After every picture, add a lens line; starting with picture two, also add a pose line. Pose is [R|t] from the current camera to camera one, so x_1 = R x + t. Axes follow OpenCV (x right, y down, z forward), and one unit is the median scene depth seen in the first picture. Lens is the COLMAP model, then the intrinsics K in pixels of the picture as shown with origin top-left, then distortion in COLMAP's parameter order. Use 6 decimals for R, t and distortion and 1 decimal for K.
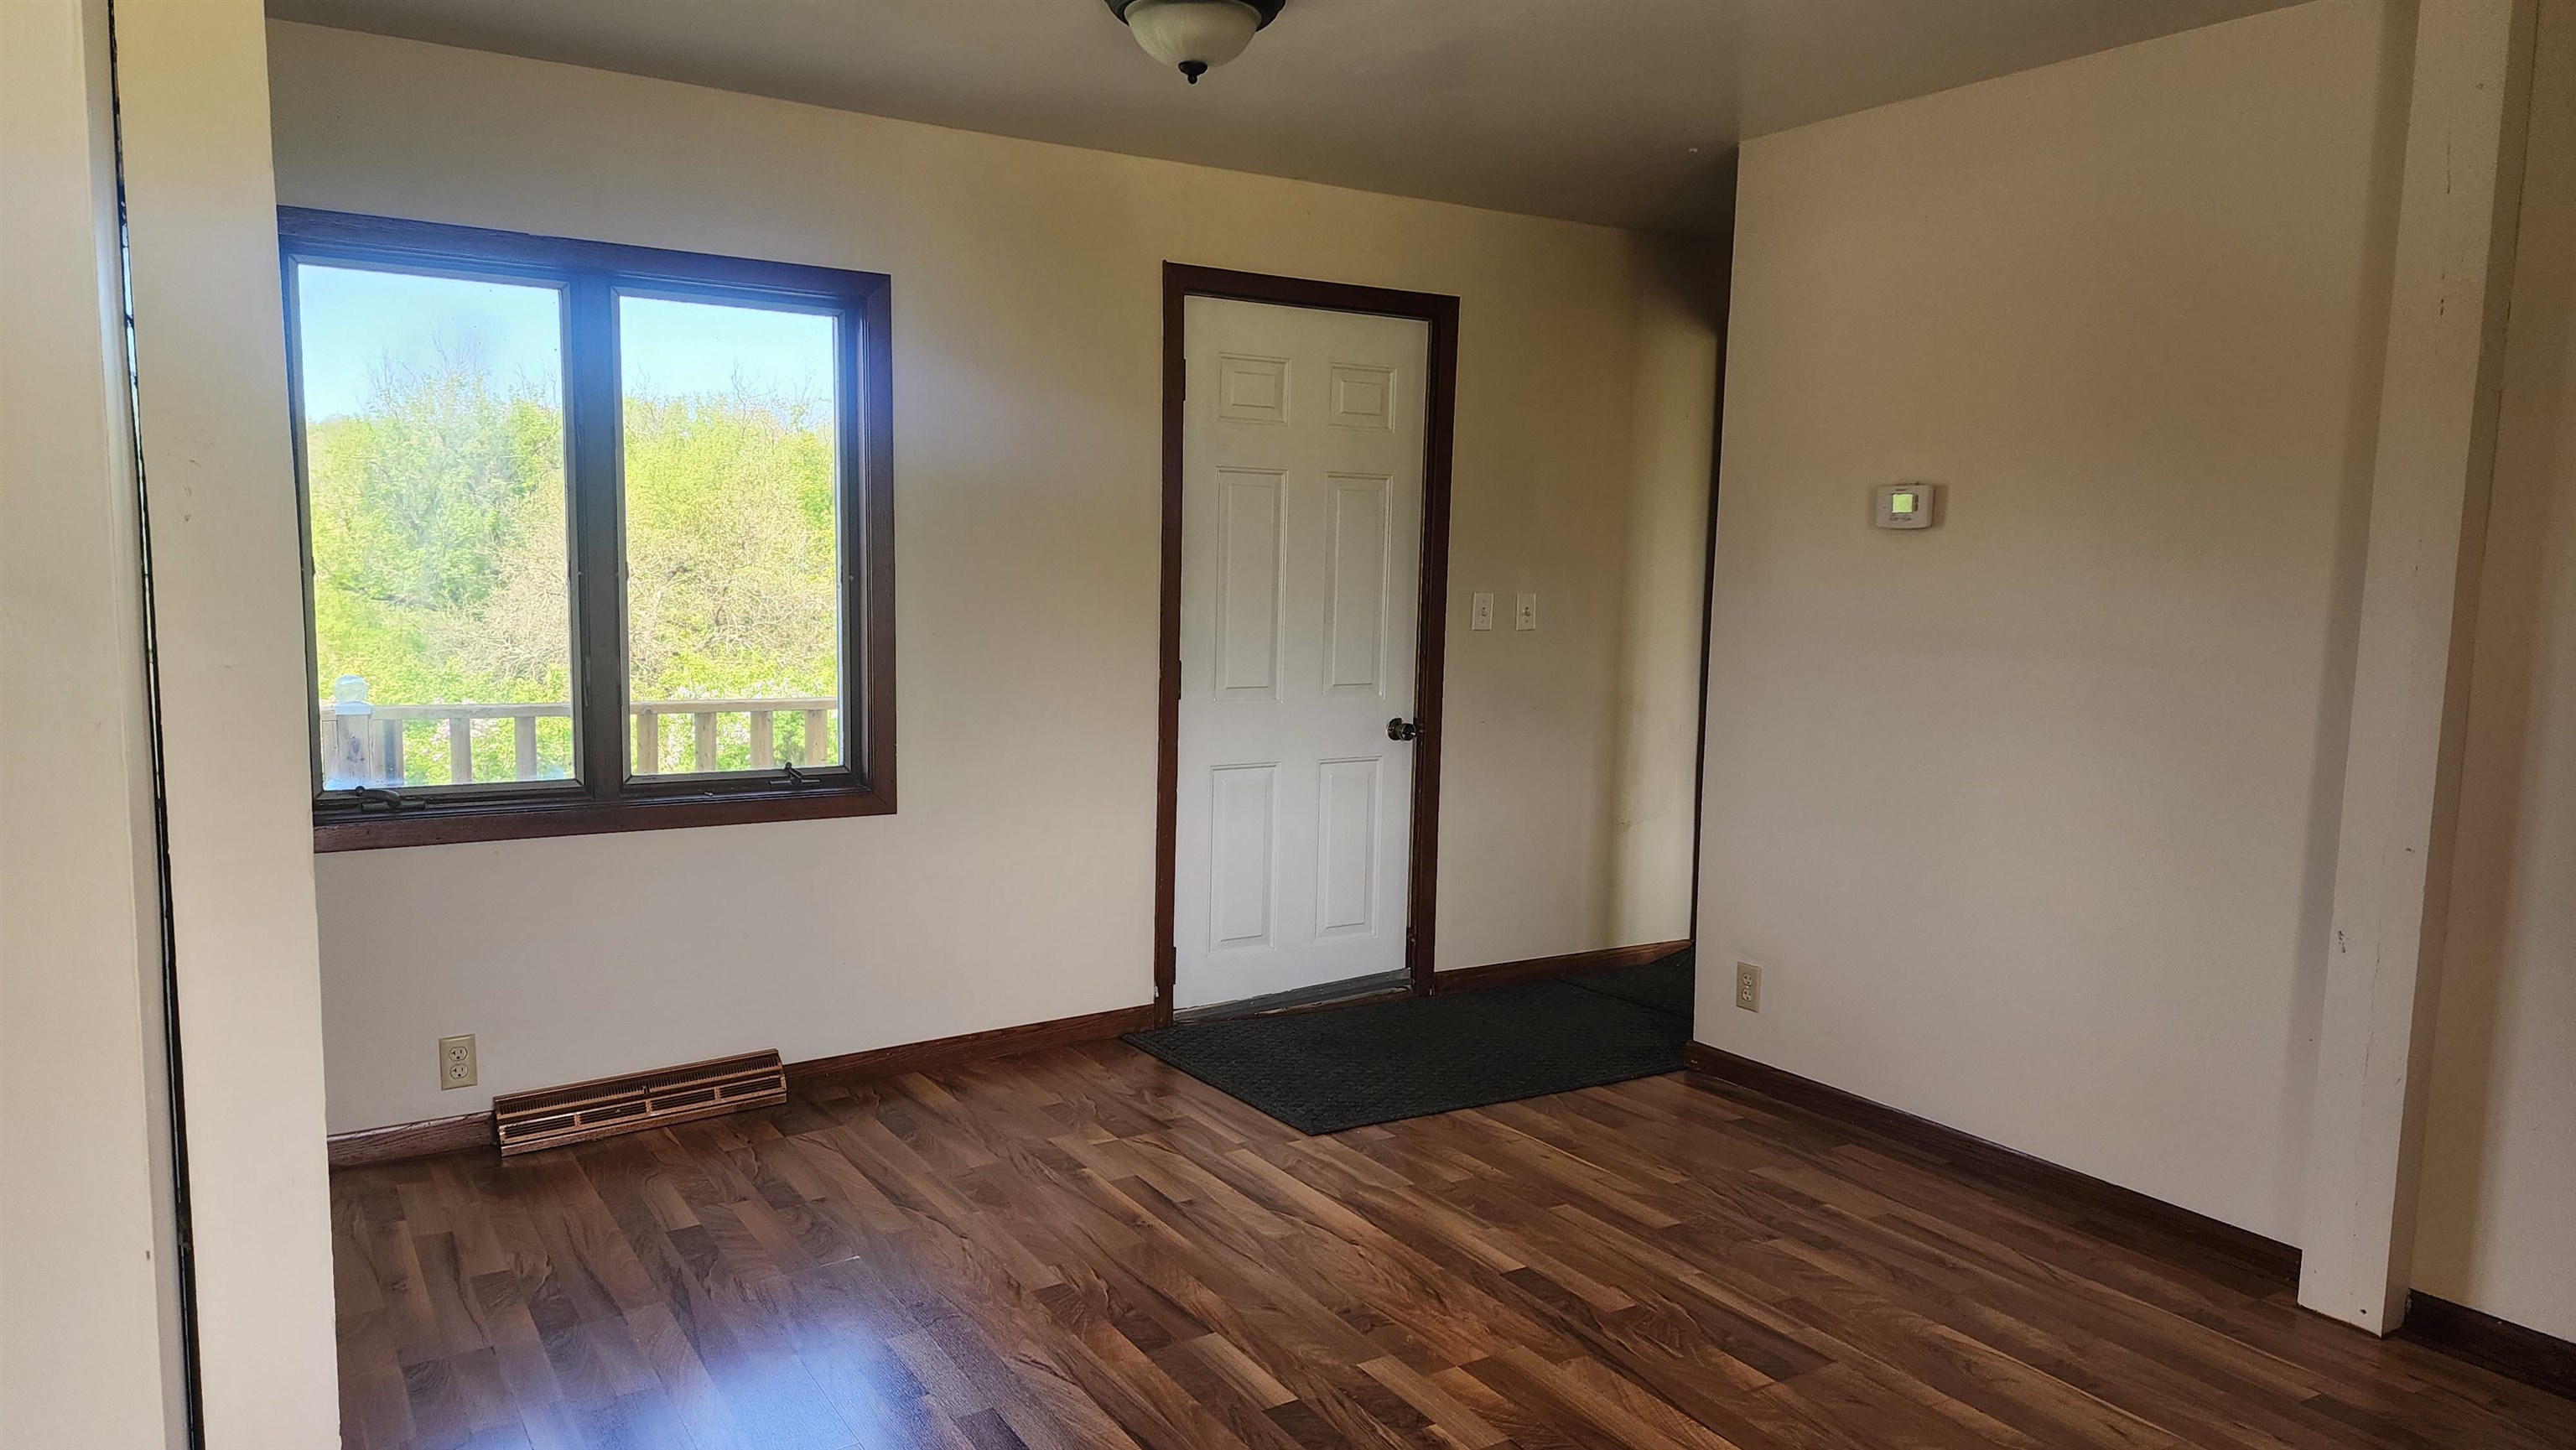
lens RADIAL K [[1738.0, 0, 1256.2], [0, 1738.0, 759.6], [0, 0, 1]] dist [0.076750, -0.065766]
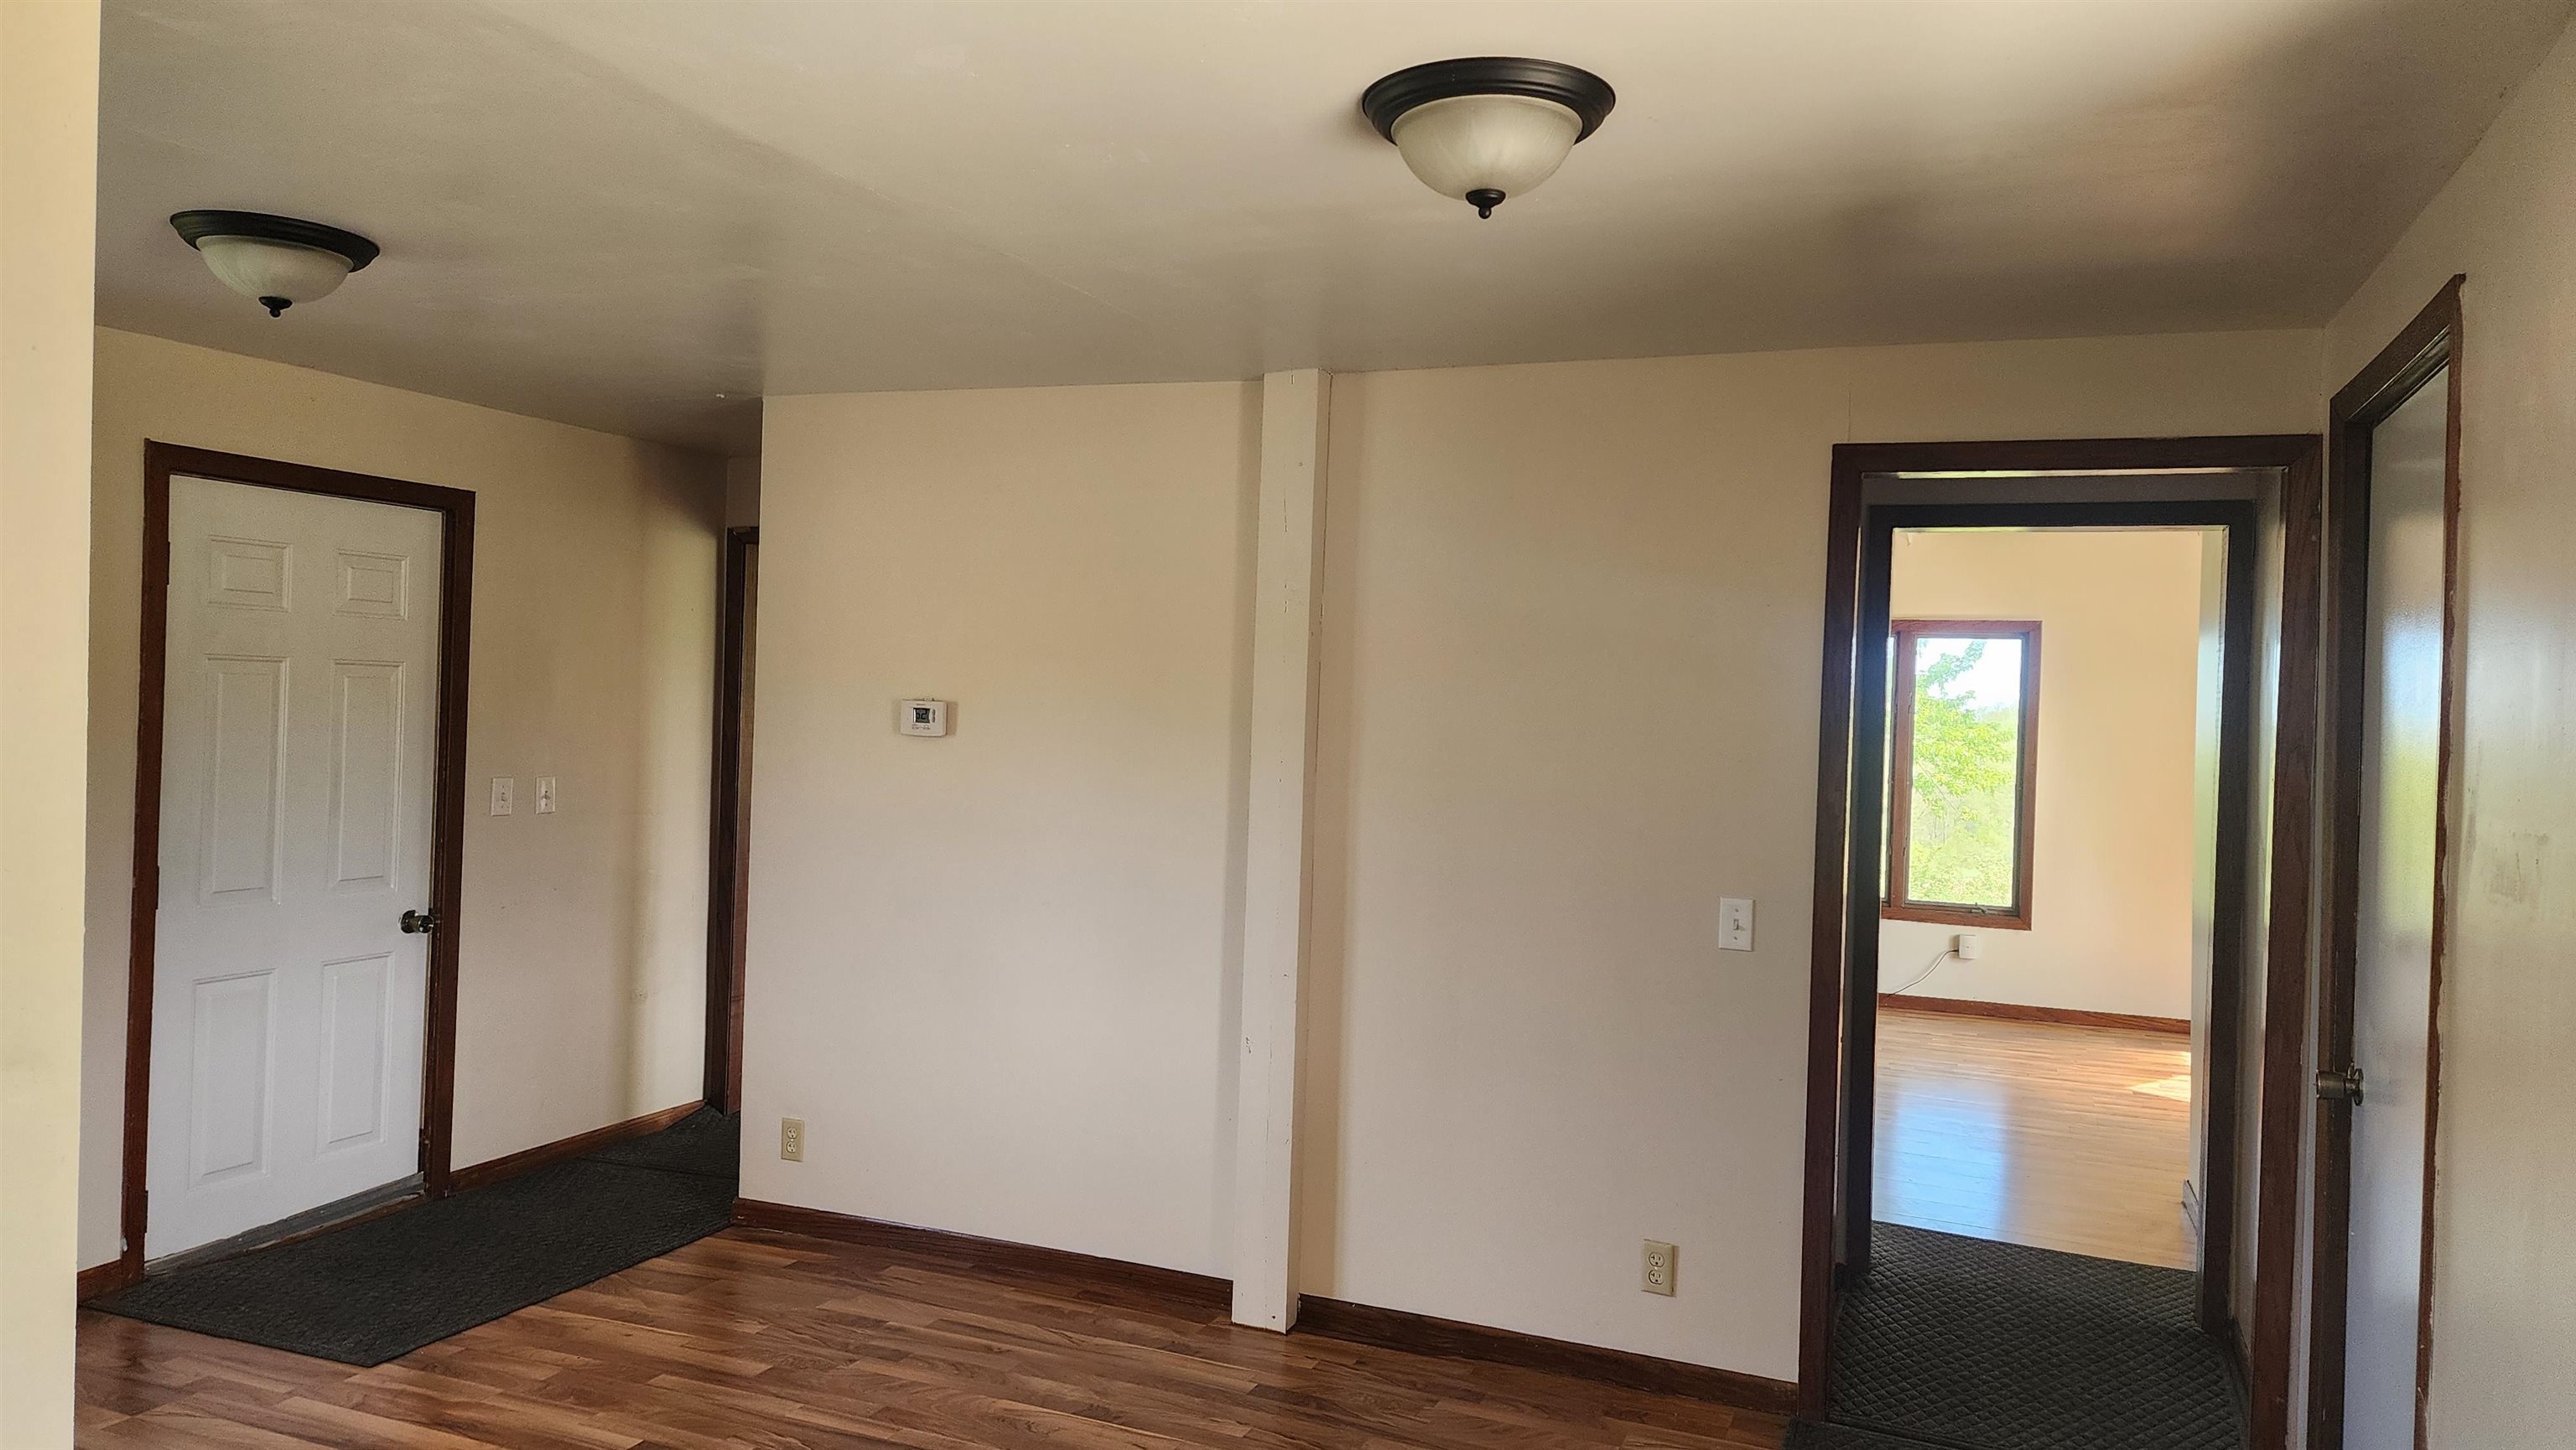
lens RADIAL K [[1738.0, 0, 1287.7], [0, 1738.0, 705.3], [0, 0, 1]] dist [0.076750, -0.065766]
pose [[0.808530, 0.005470, 0.588430, -0.133941], [0.055149, 0.994851, -0.085025, -0.035102], [-0.585866, 0.101197, 0.804065, -0.115558]]
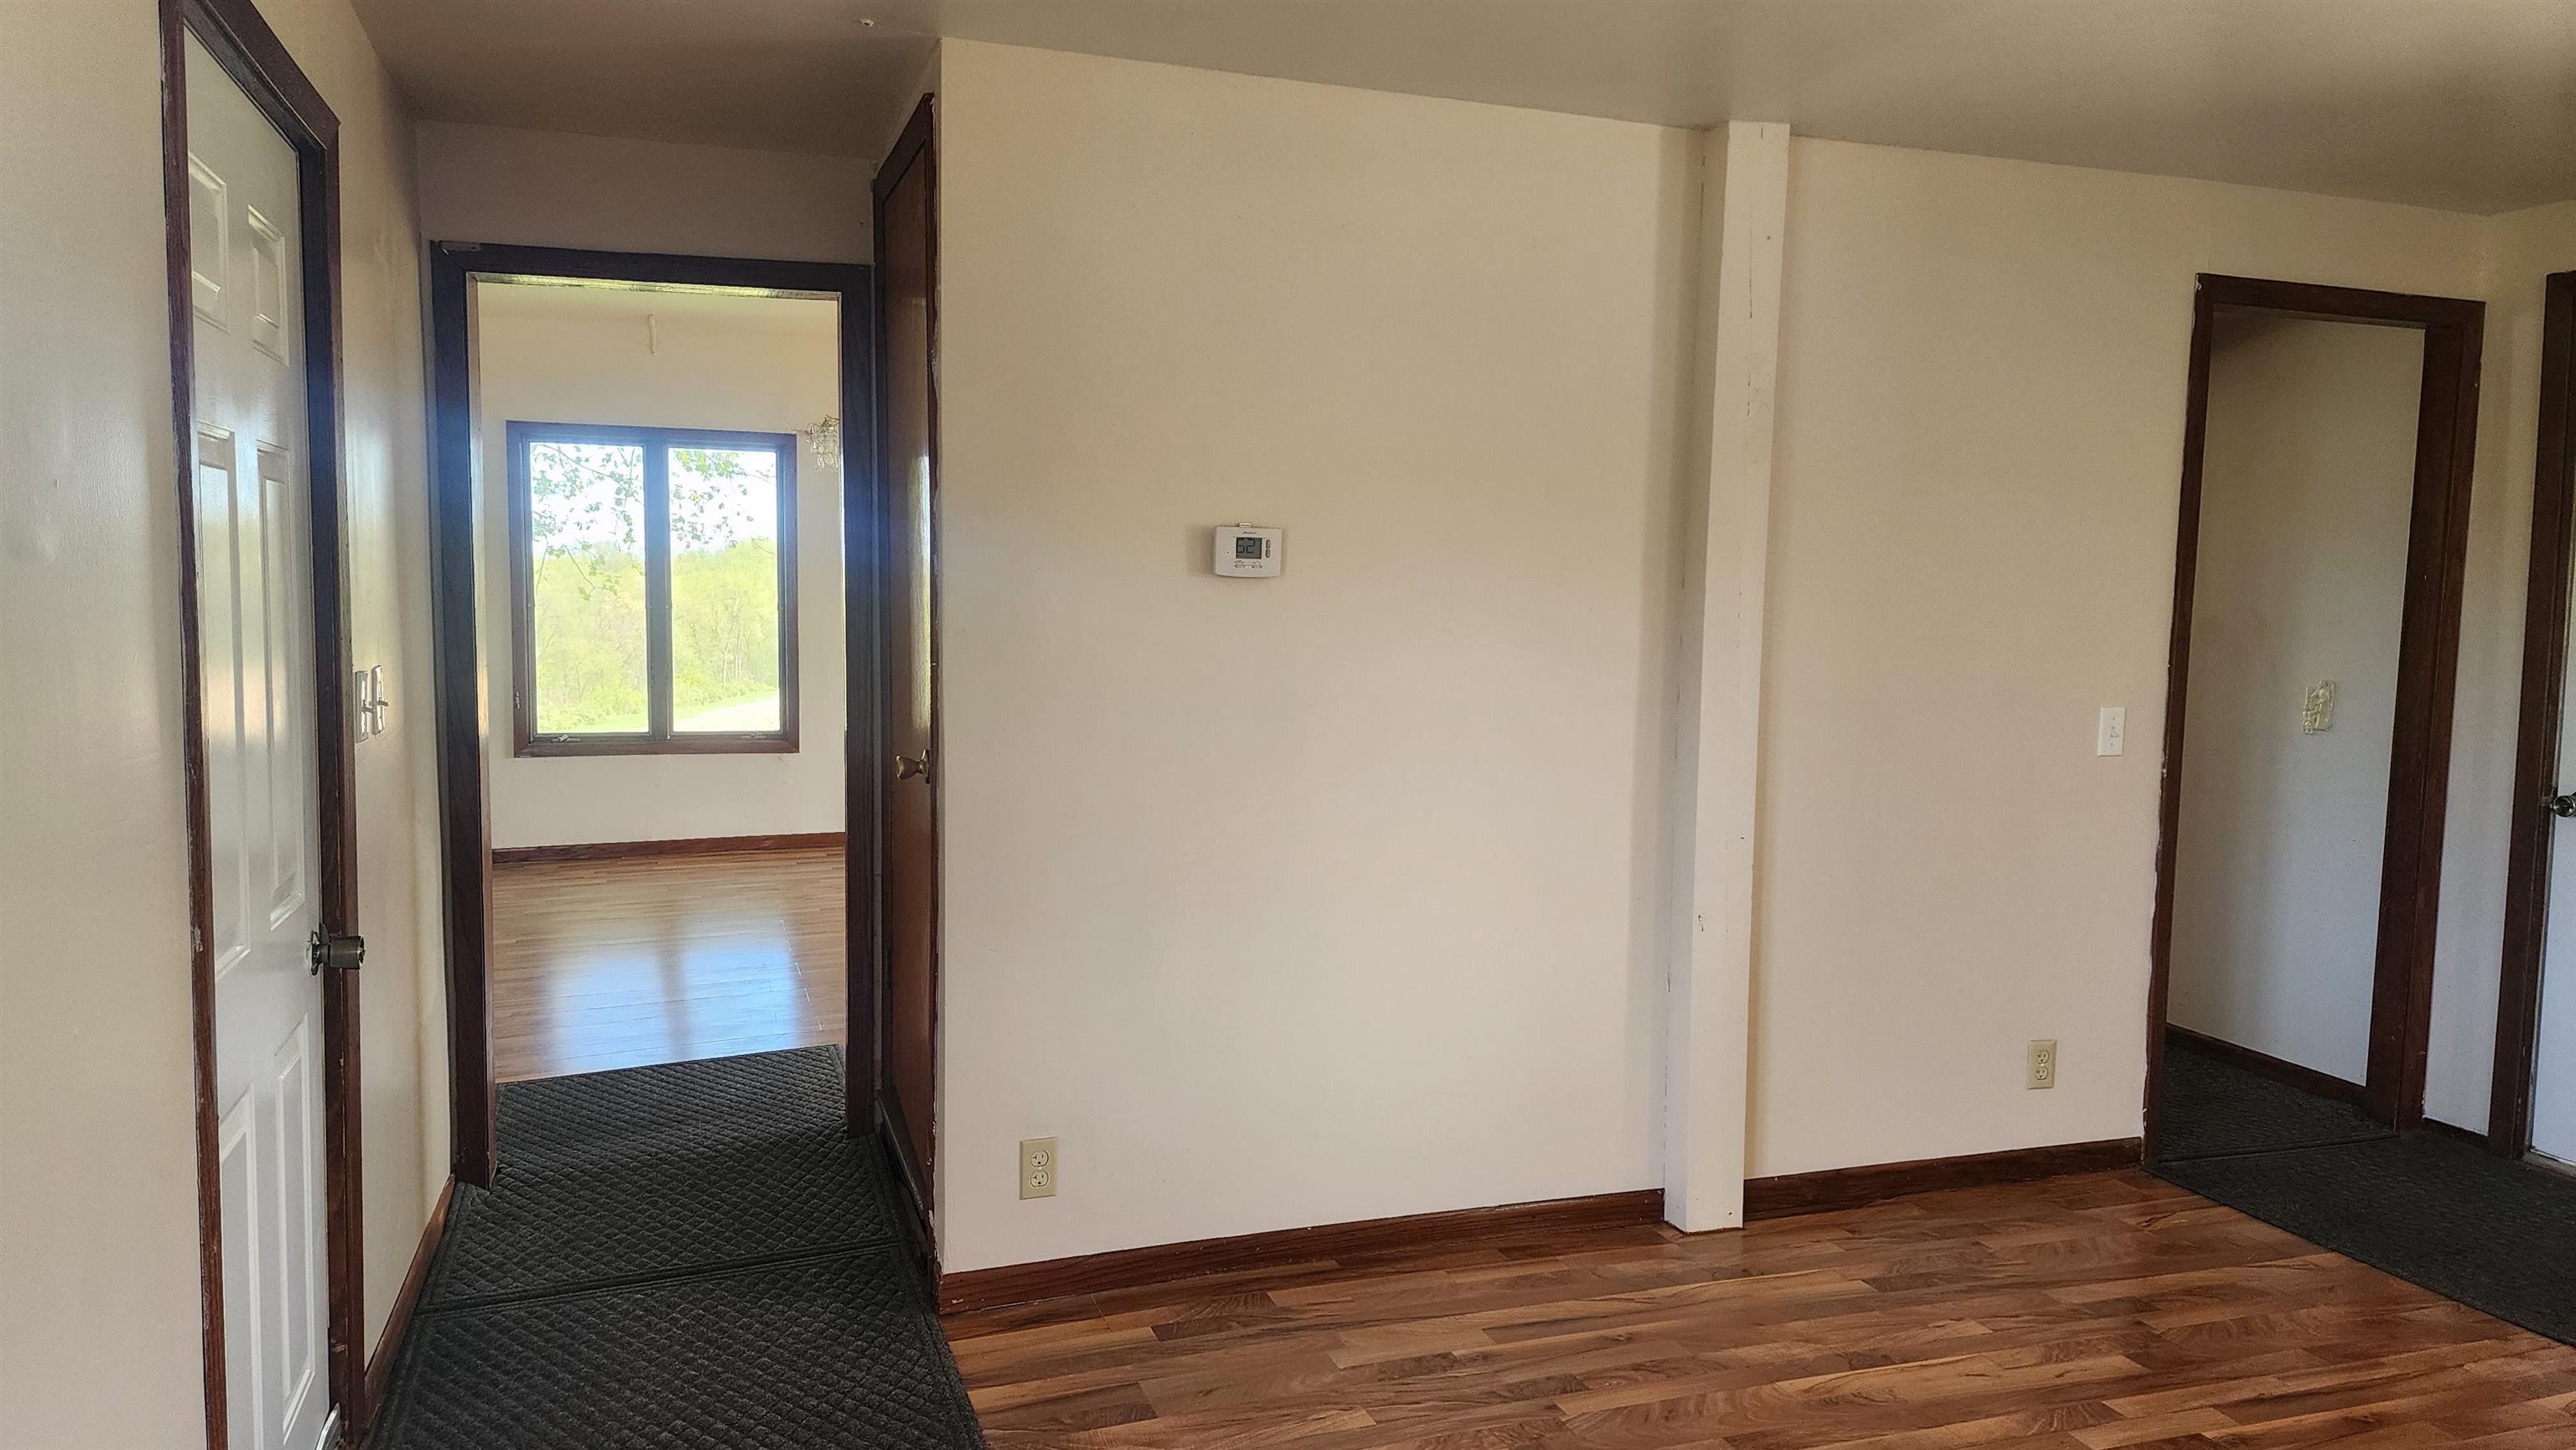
lens RADIAL K [[1738.0, 0, 1309.0], [0, 1738.0, 725.3], [0, 0, 1]] dist [0.076750, -0.065766]
pose [[0.204628, -0.104862, 0.973207, -0.462822], [0.108076, 0.990587, 0.084010, -0.125380], [-0.972855, 0.087990, 0.214035, 0.781421]]
